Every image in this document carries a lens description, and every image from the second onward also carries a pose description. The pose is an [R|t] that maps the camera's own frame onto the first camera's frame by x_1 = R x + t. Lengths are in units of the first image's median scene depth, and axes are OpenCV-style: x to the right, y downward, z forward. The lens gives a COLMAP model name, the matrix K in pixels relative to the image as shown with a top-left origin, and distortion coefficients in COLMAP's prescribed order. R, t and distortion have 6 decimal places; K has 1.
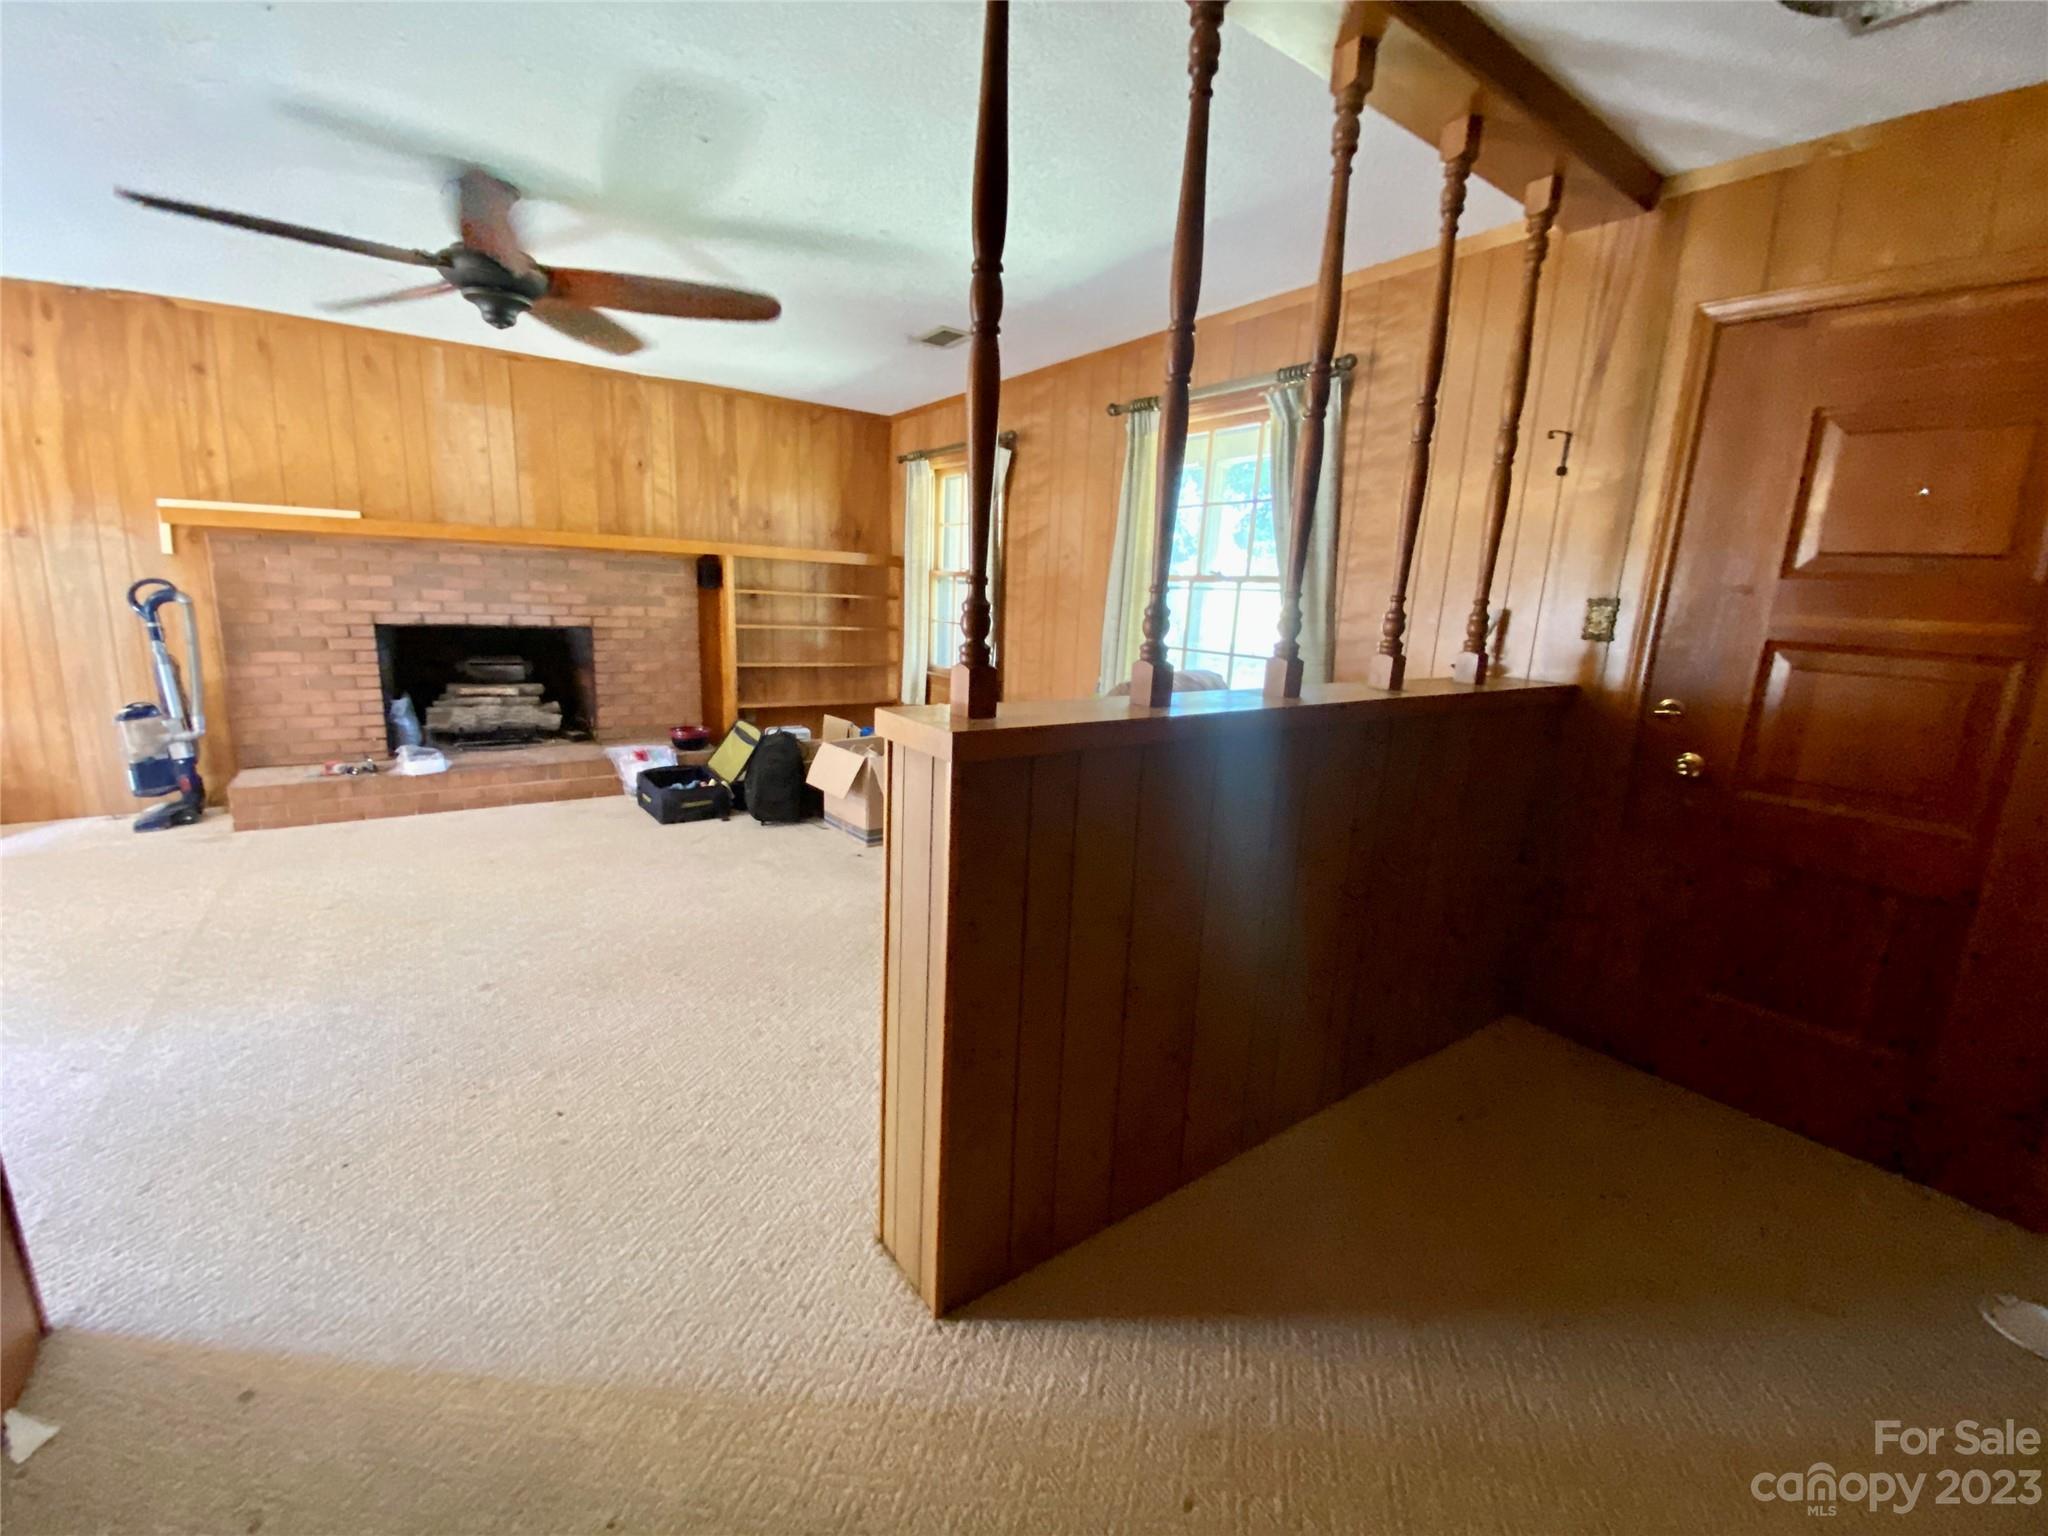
lens RADIAL K [[803.6, 0, 1053.8], [0, 803.6, 774.7], [0, 0, 1]] dist [-0.016272, -0.008370]
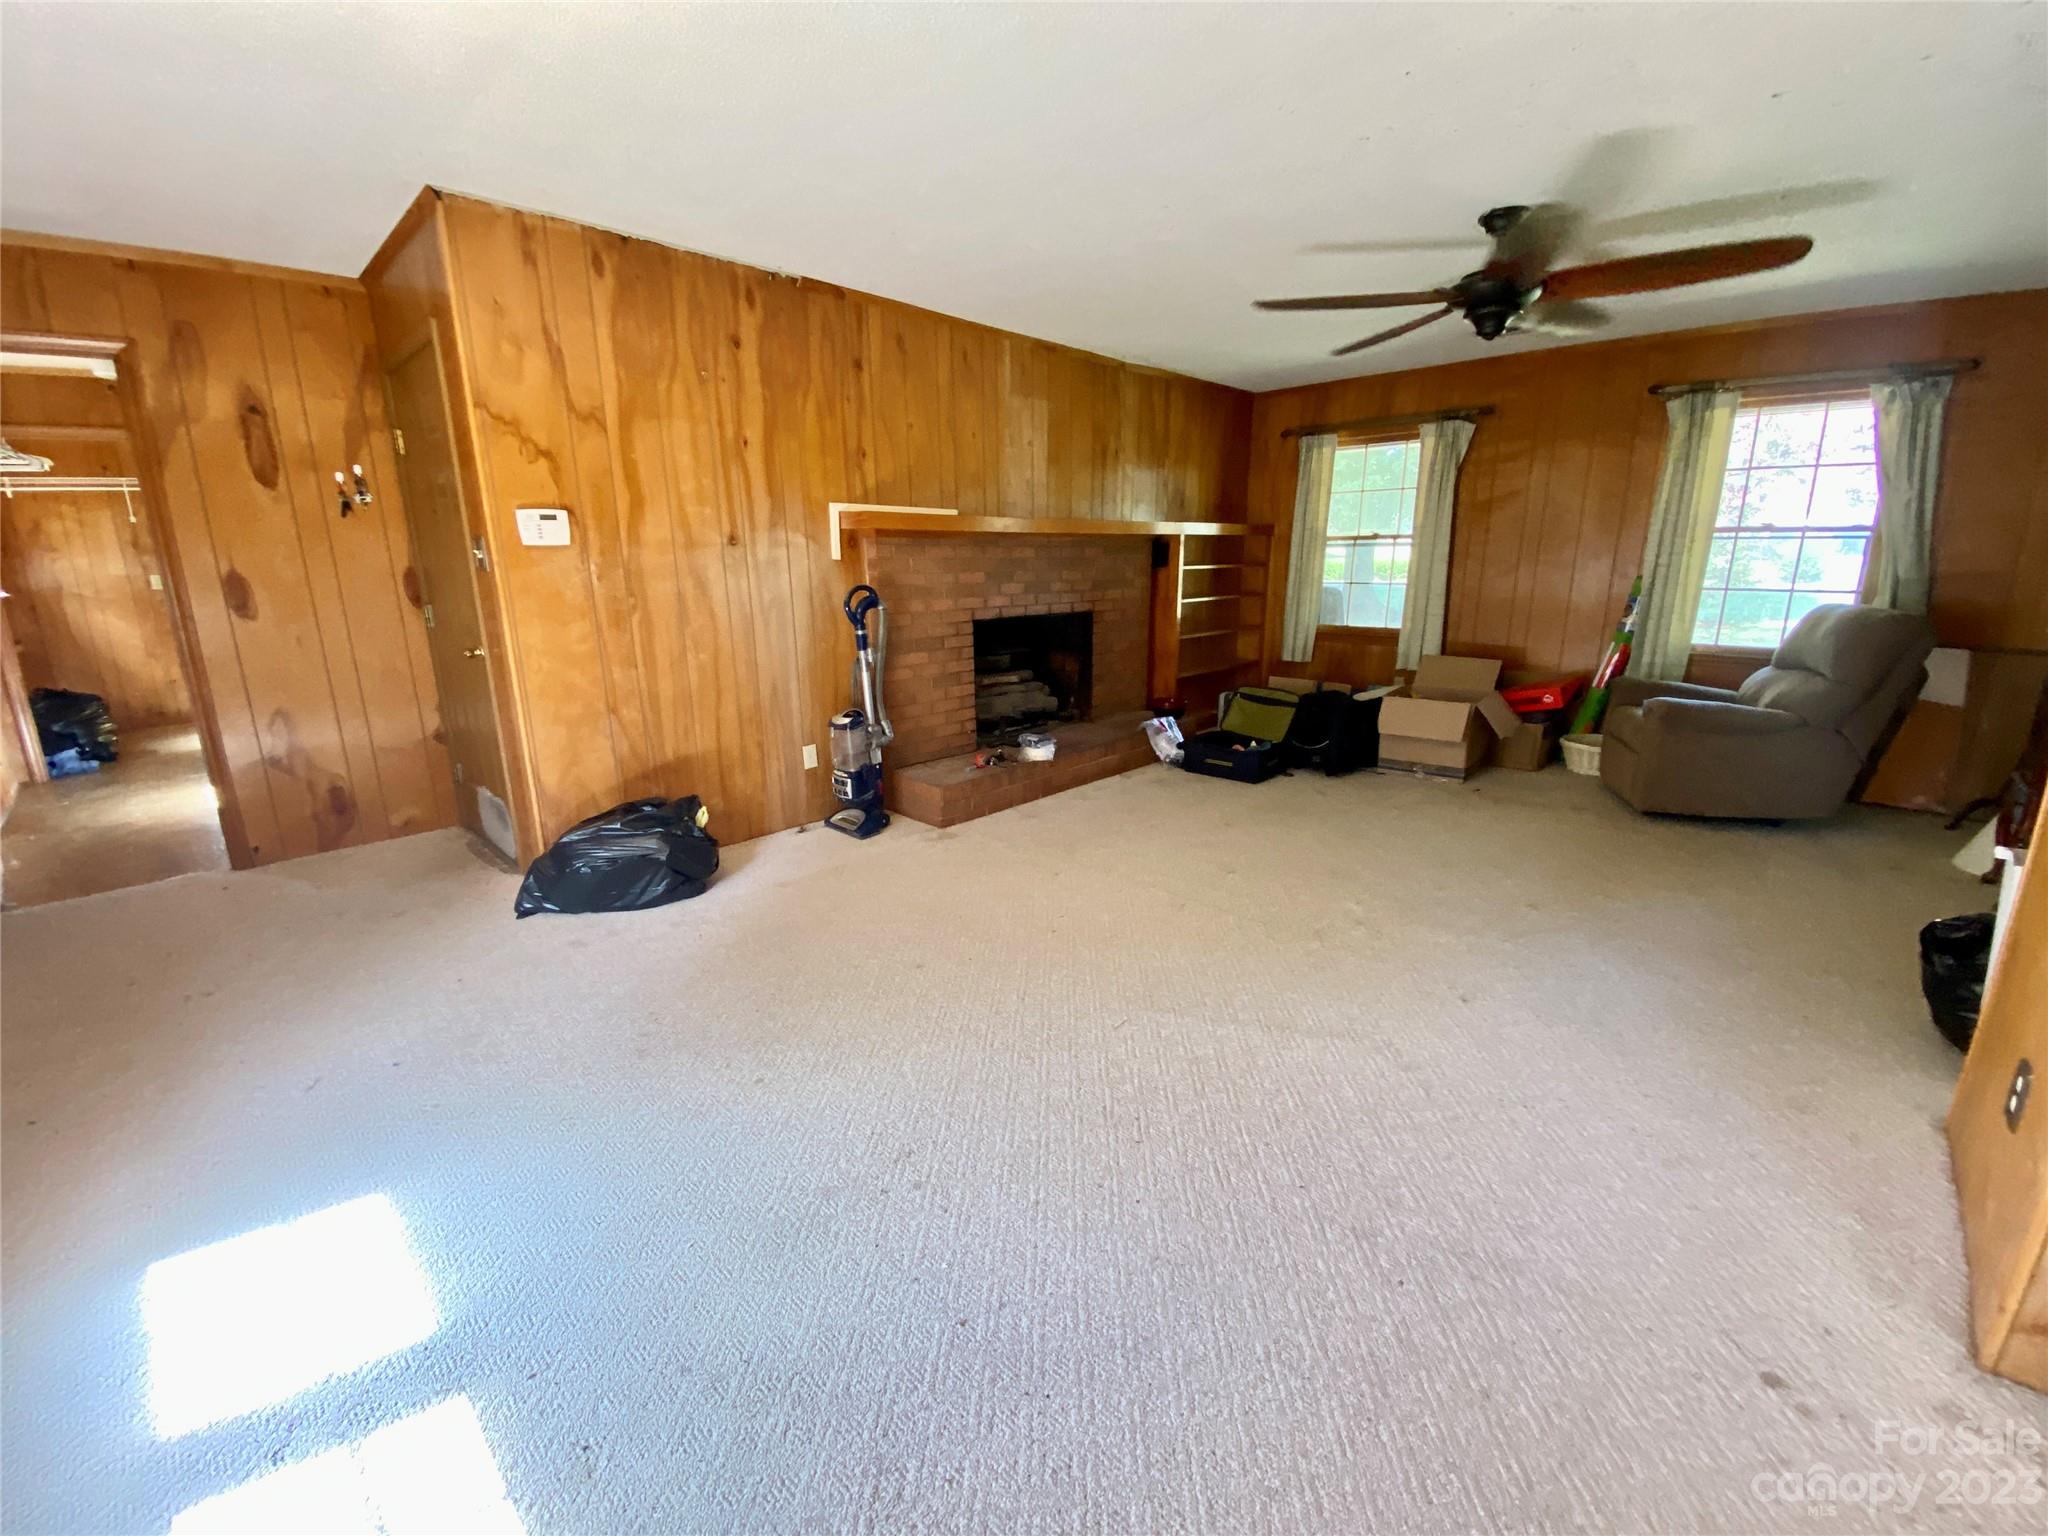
lens RADIAL K [[803.6, 0, 1035.0], [0, 803.6, 794.1], [0, 0, 1]] dist [-0.016272, -0.008370]
pose [[0.987309, -0.104194, 0.119848, -0.941077], [0.096000, 0.992757, 0.072237, -0.034064], [-0.126507, -0.059815, 0.990161, -0.061934]]
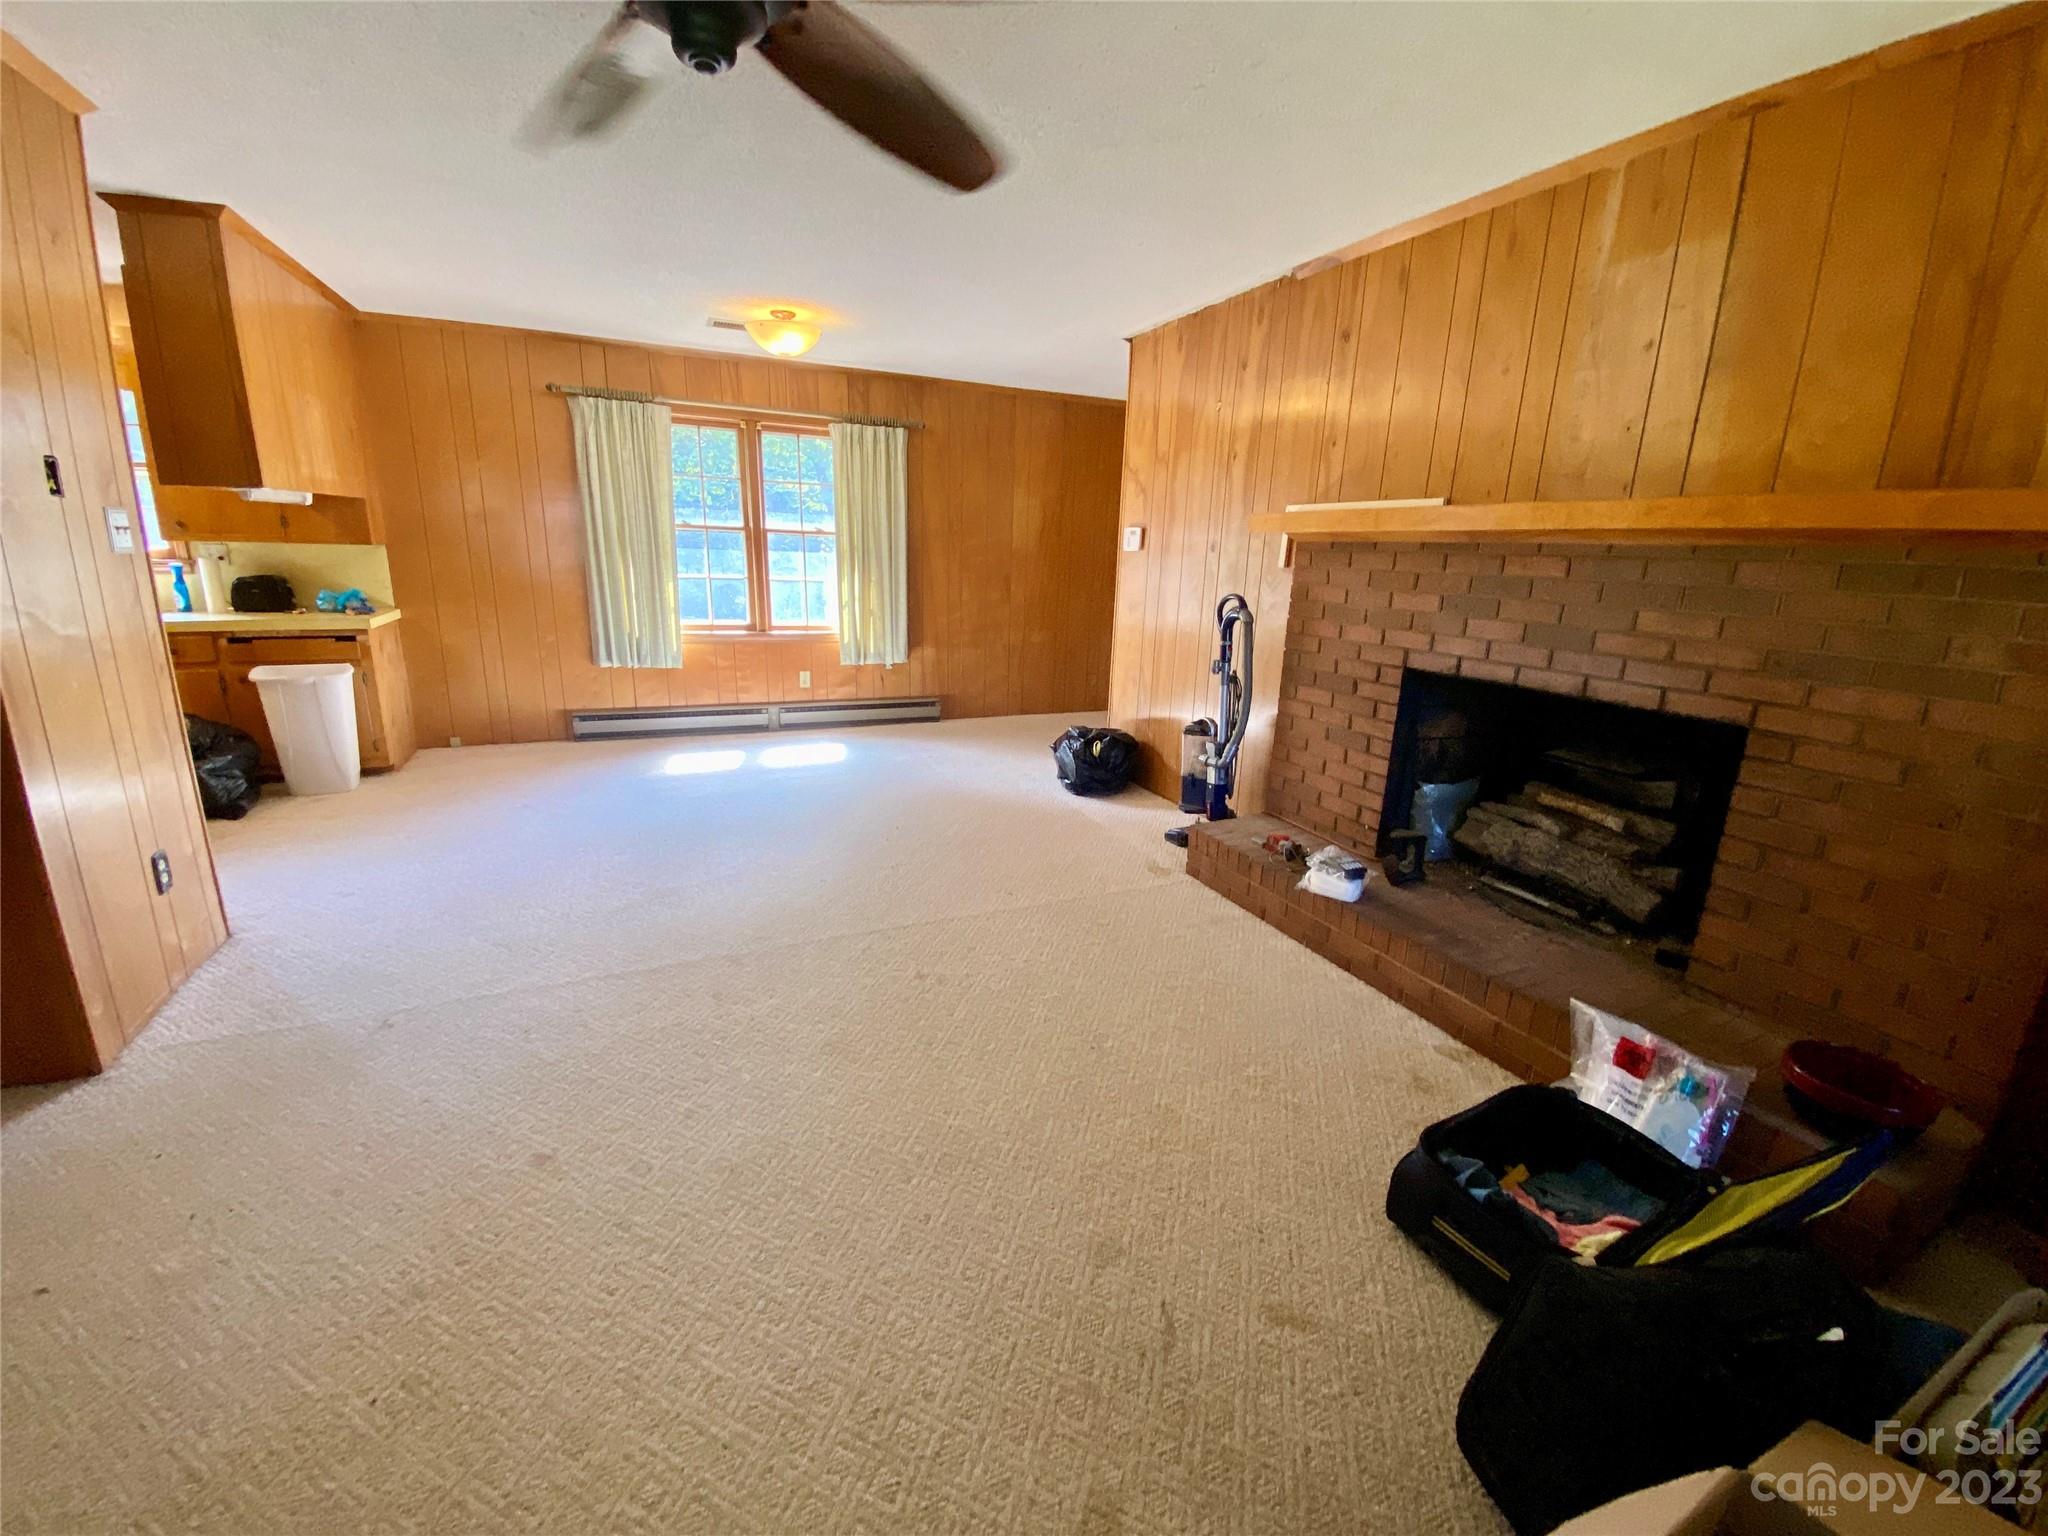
lens RADIAL K [[803.6, 0, 1043.4], [0, 803.6, 784.1], [0, 0, 1]] dist [-0.016272, -0.008370]
pose [[-0.211134, 0.202152, -0.956325, -0.129602], [-0.261792, 0.930942, 0.254584, -0.193628], [0.941747, 0.304109, -0.143632, 0.849127]]
